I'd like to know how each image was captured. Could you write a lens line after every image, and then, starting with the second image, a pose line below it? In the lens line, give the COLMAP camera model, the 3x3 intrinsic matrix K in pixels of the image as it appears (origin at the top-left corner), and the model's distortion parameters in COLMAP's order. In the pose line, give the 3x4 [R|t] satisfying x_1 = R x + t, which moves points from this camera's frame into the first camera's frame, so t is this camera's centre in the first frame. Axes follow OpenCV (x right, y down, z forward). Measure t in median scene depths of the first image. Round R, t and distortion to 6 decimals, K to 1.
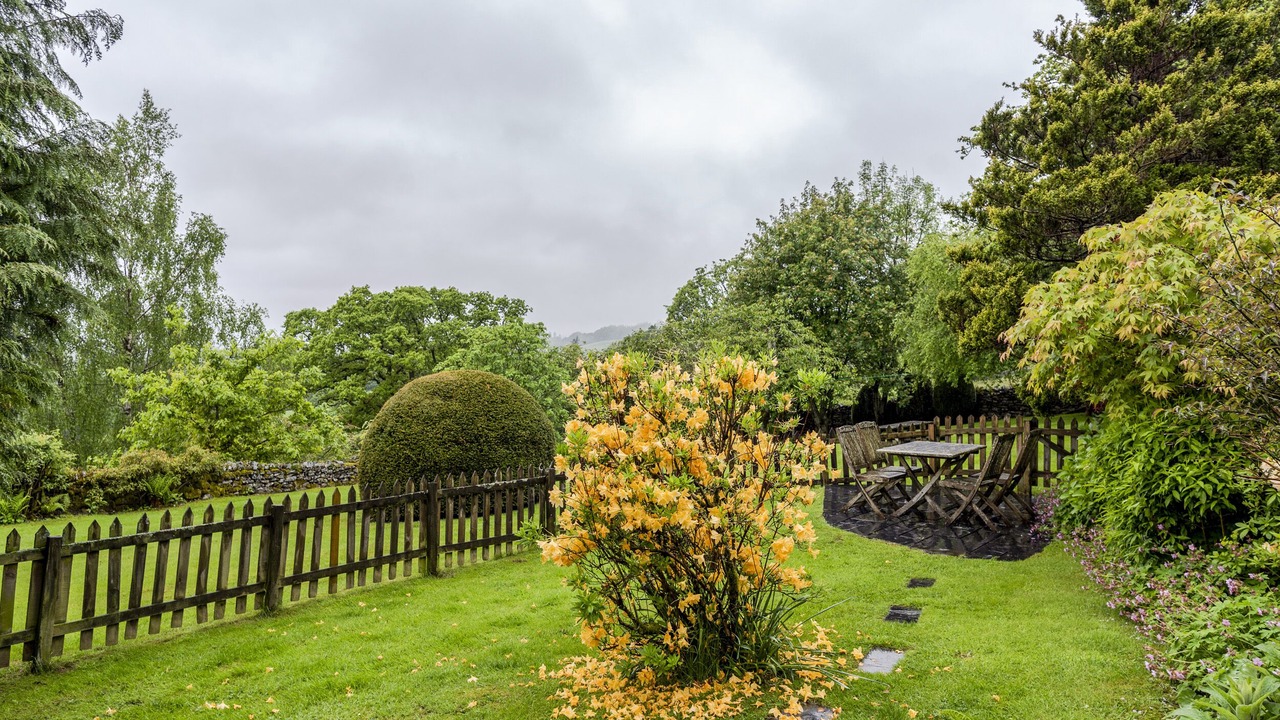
lens RADIAL K [[926.4, 0, 640.0], [0, 926.4, 360.0], [0, 0, 1]] dist [0.006506, 0.001693]
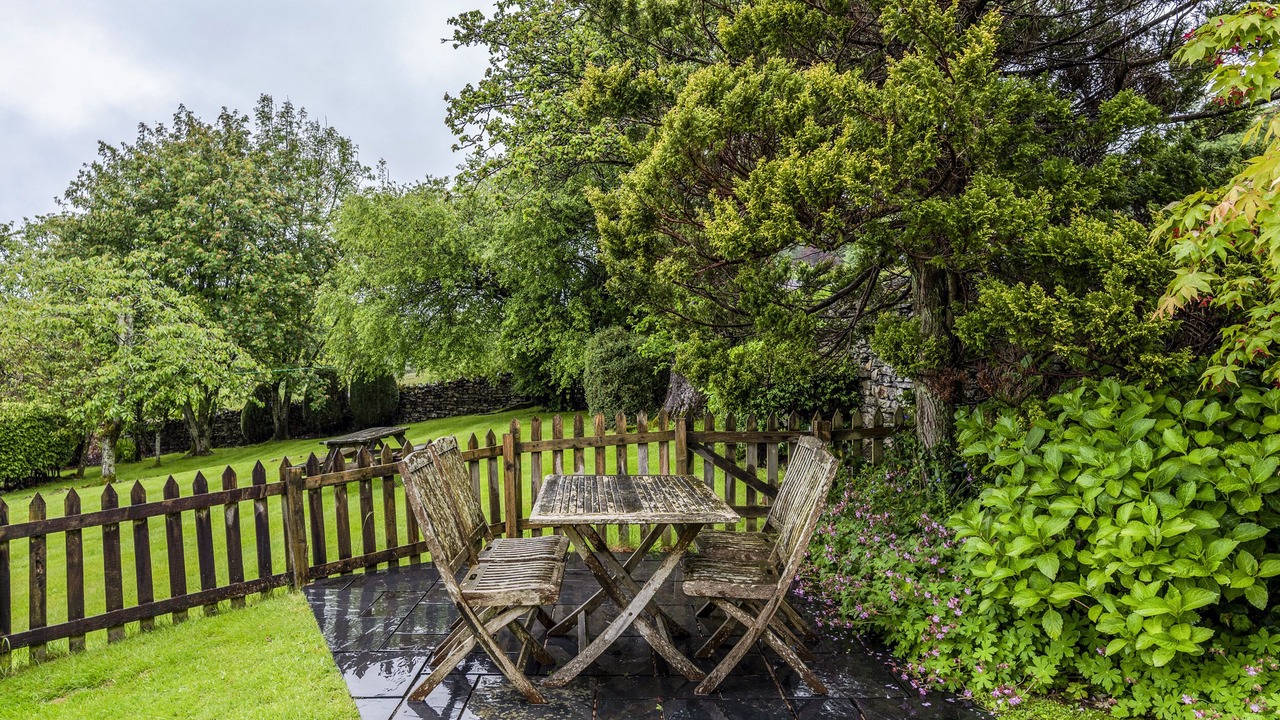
lens RADIAL K [[824.3, 0, 640.0], [0, 824.3, 360.0], [0, 0, 1]] dist [-0.003169, -0.000937]
pose [[0.755088, 0.008263, 0.655572, 0.031587], [-0.001333, 0.999938, -0.011069, 0.015869], [-0.655623, 0.007484, 0.755052, 0.290082]]
